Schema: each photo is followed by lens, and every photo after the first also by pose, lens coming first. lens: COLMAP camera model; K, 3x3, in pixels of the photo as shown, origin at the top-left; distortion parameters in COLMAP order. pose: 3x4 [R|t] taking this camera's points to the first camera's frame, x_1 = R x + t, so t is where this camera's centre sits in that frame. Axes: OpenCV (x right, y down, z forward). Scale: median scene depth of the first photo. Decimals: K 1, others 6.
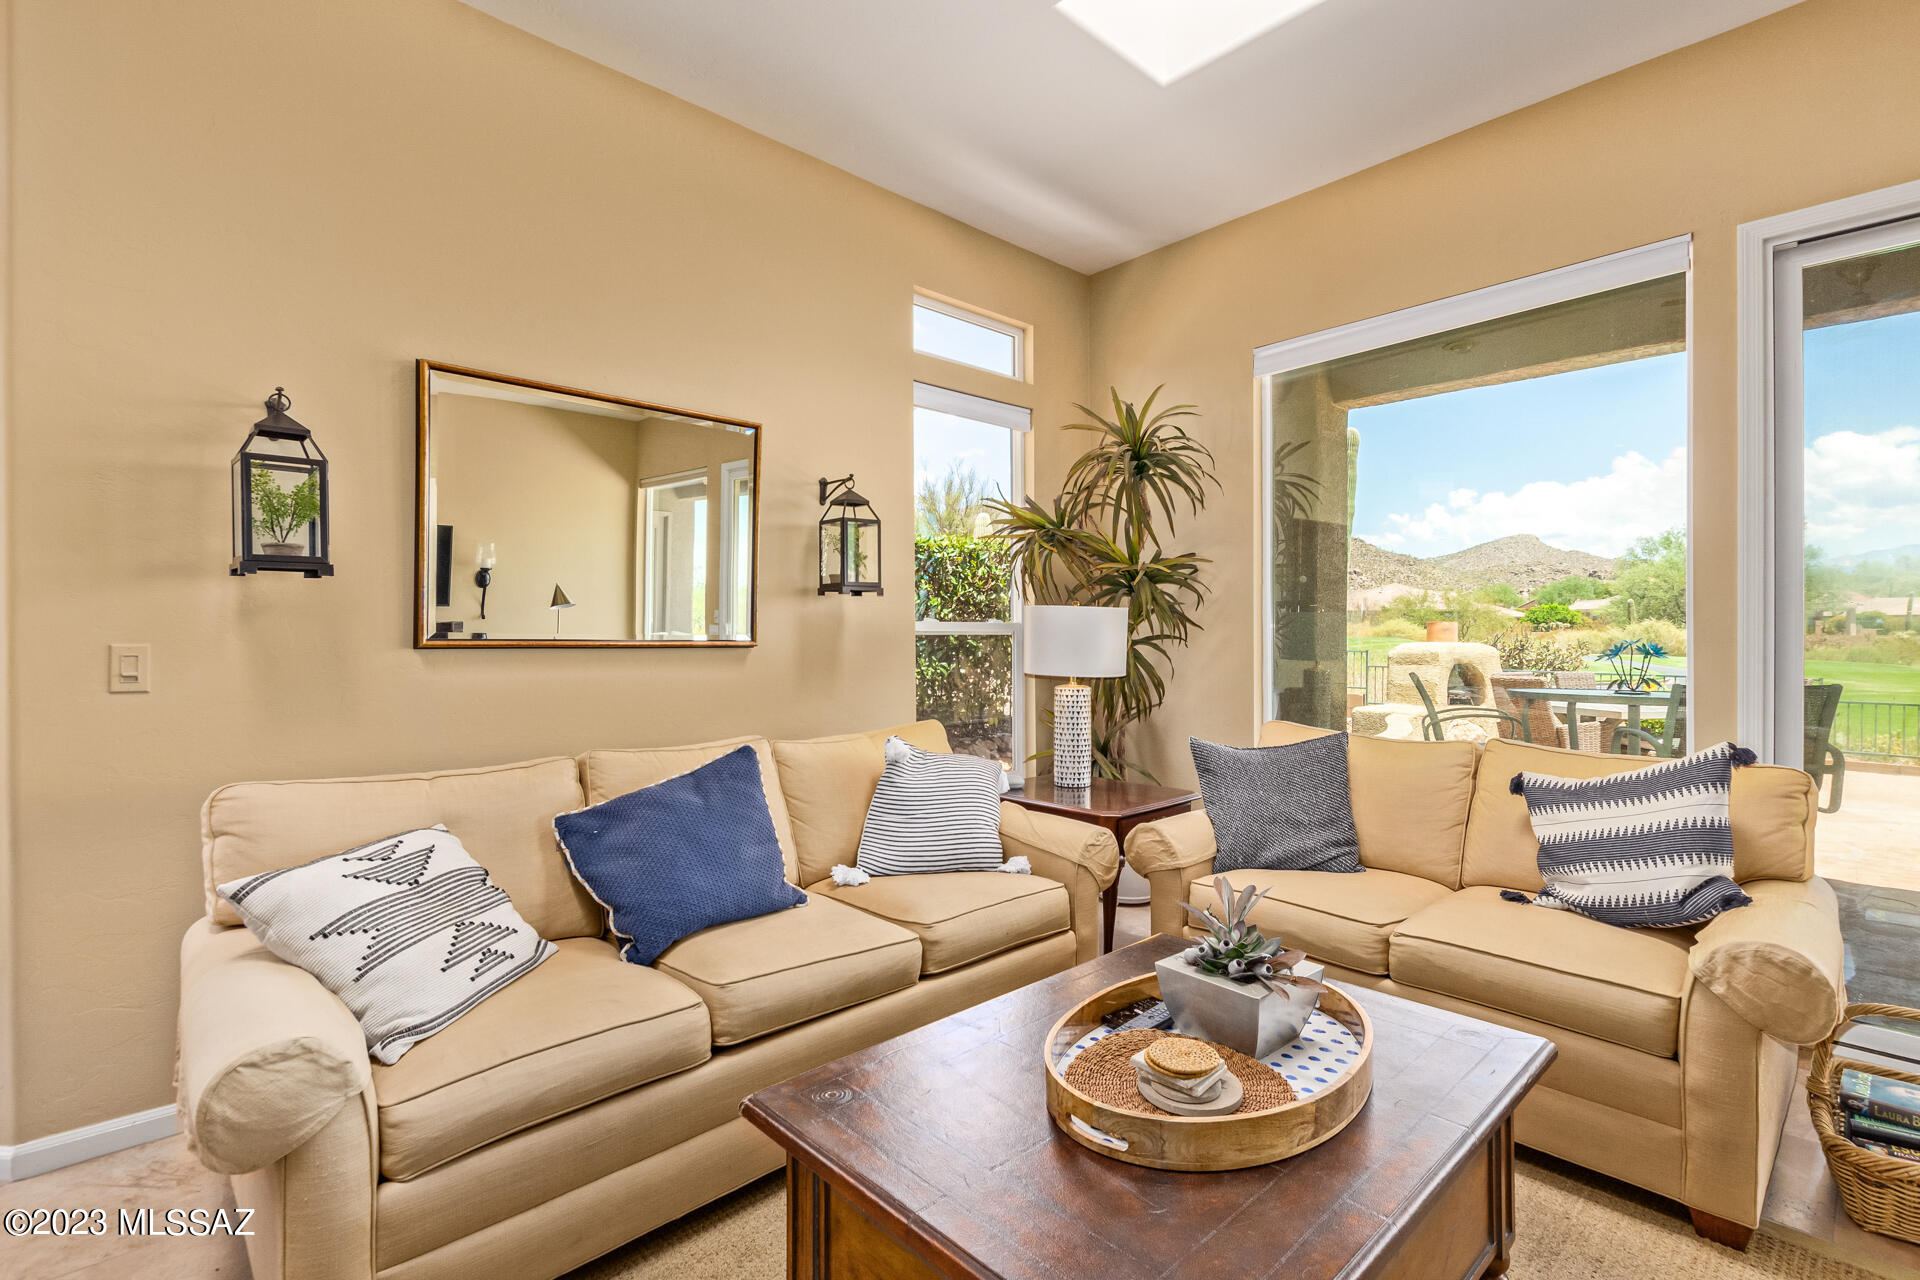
lens RADIAL K [[872.8, 0, 965.6], [0, 872.8, 636.9], [0, 0, 1]] dist [0.001363, -0.000544]
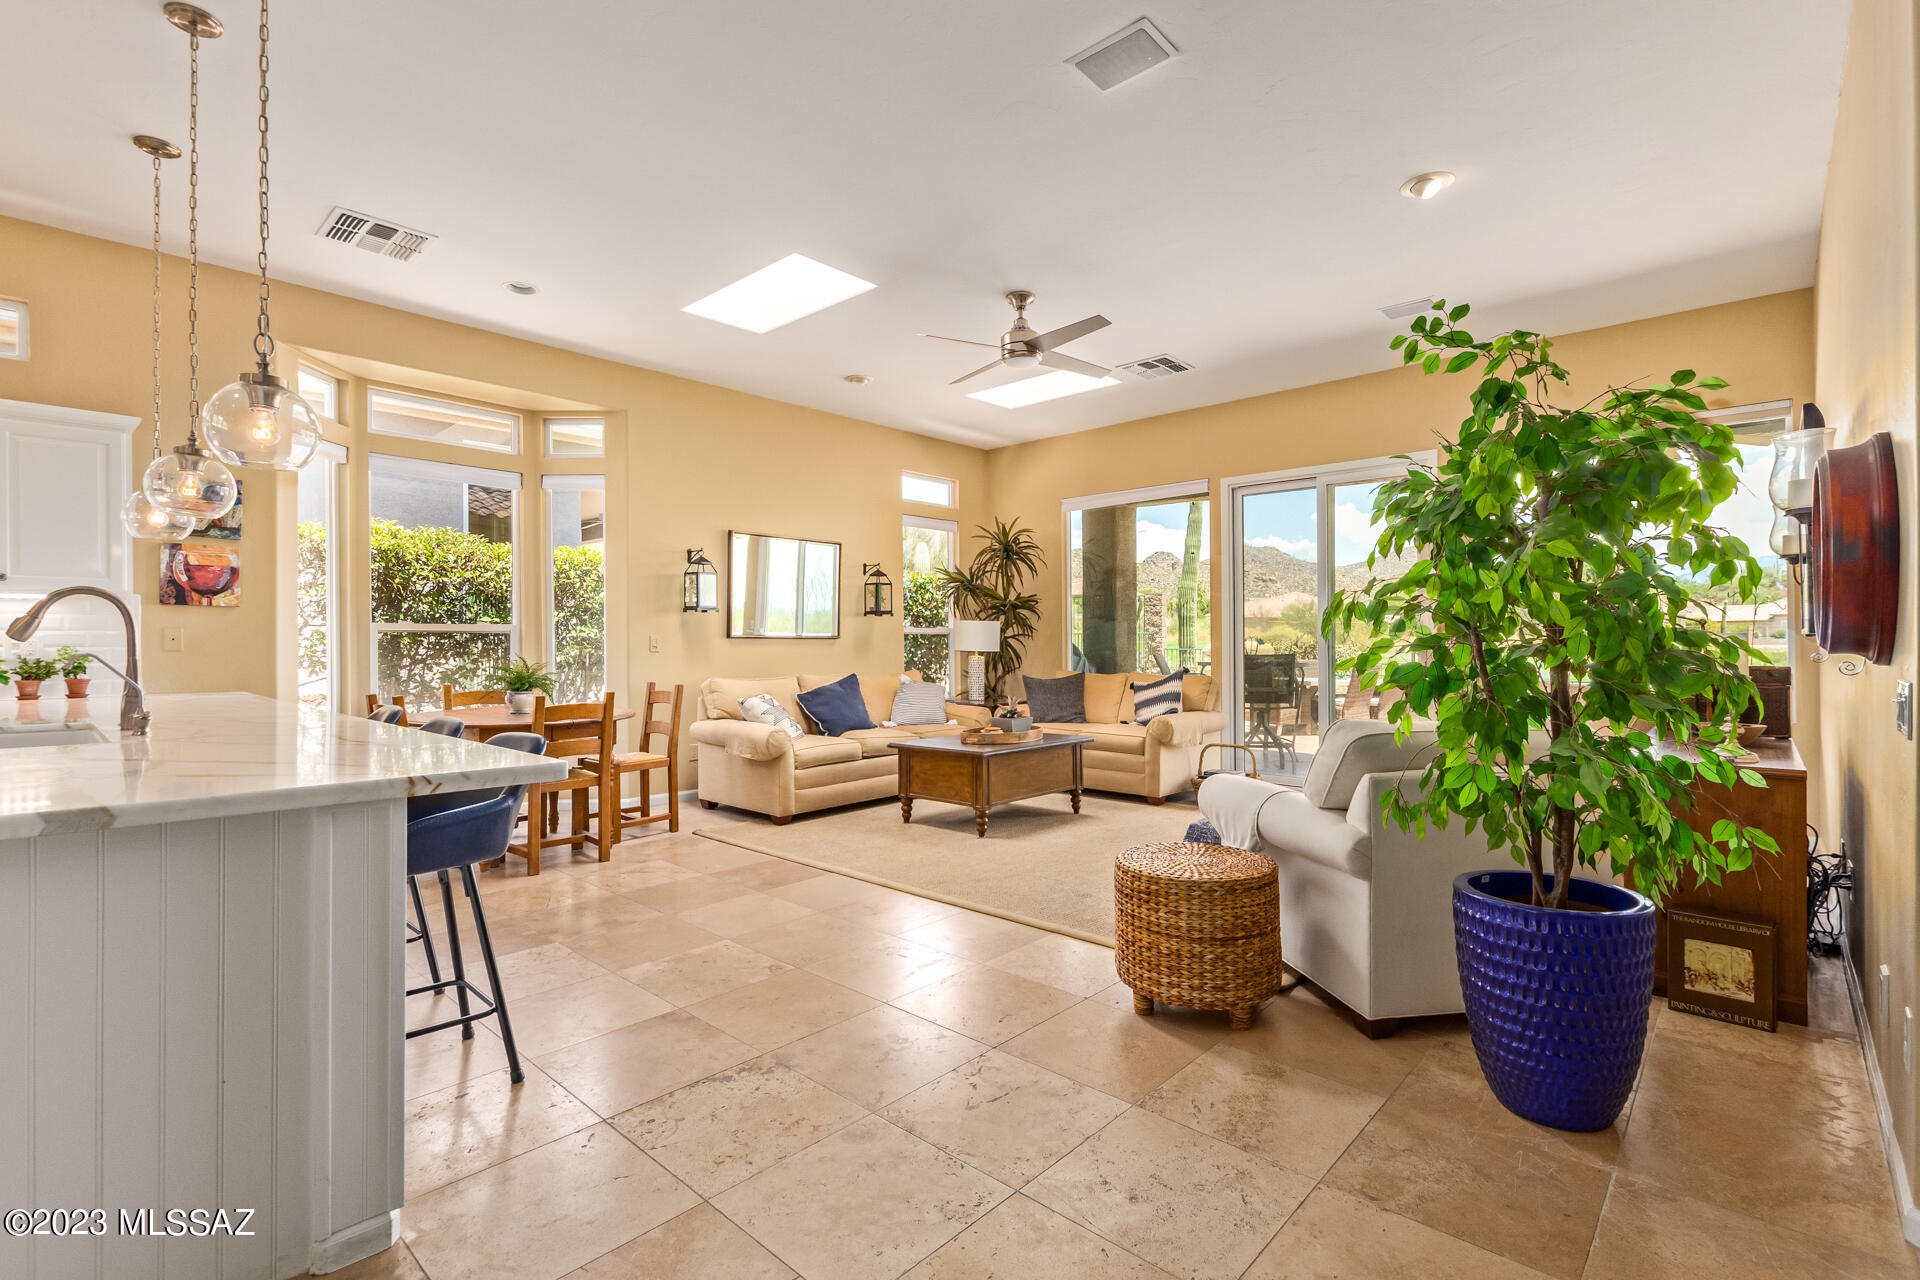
lens RADIAL K [[879.8, 0, 960.0], [0, 879.8, 640.0], [0, 0, 1]] dist [-0.013169, -0.000277]
pose [[0.996955, -0.000719, 0.077974, -0.092947], [0.000860, 0.999998, -0.001770, 0.017353], [-0.077972, 0.001831, 0.996954, -1.217752]]
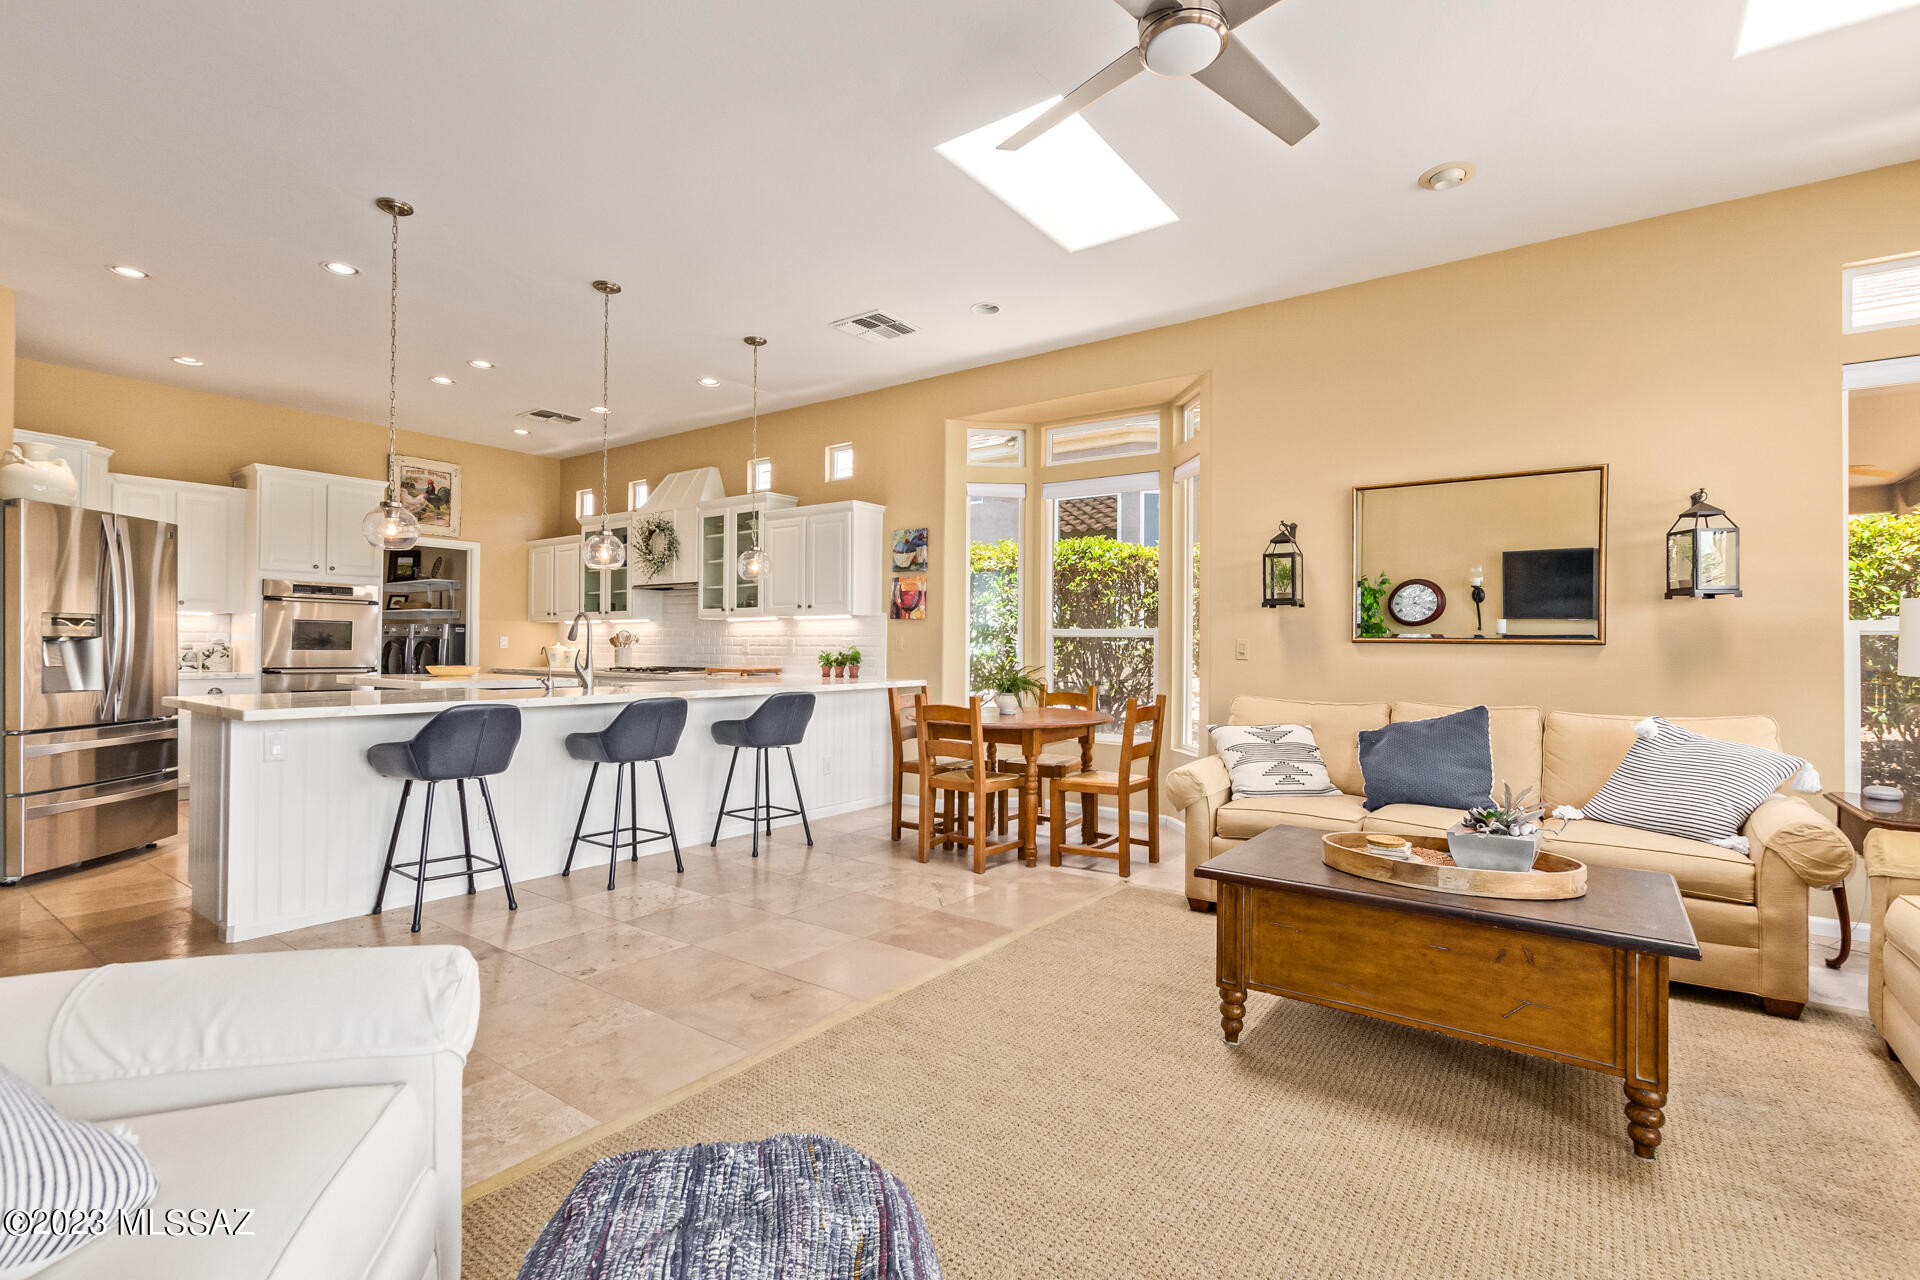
lens RADIAL K [[872.8, 0, 965.6], [0, 872.8, 636.9], [0, 0, 1]] dist [0.001363, -0.000544]
pose [[0.195328, -0.007820, -0.980707, 0.723892], [-0.008109, 0.999921, -0.009588, 0.018432], [0.980704, 0.009825, 0.195249, -0.115197]]
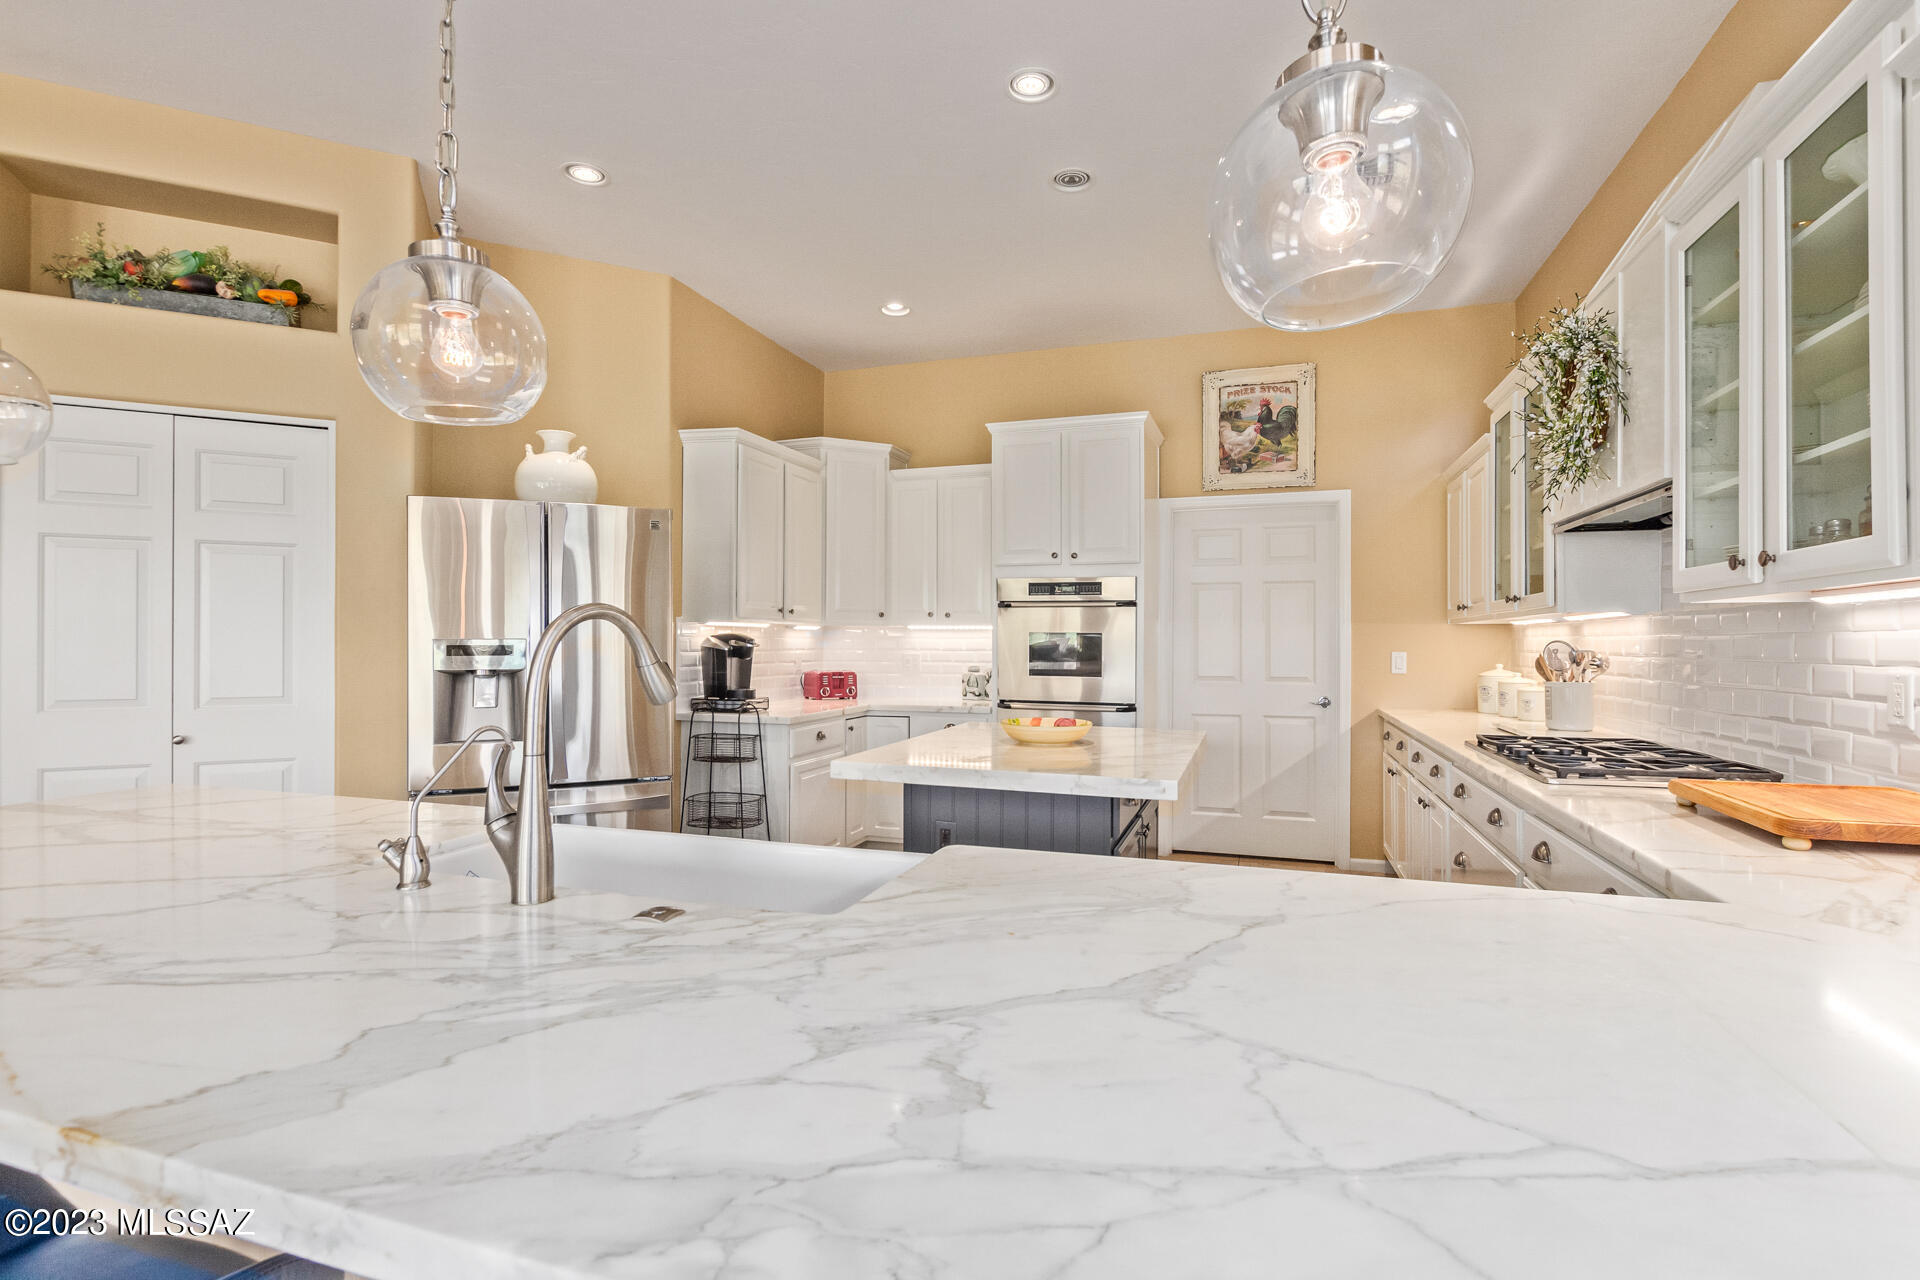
lens RADIAL K [[879.8, 0, 960.0], [0, 879.8, 640.0], [0, 0, 1]] dist [-0.013169, -0.000277]
pose [[-0.876237, -0.002051, -0.481876, -0.722027], [-0.000545, 0.999995, -0.003265, -0.011340], [0.481880, -0.002598, -0.876233, -0.042605]]
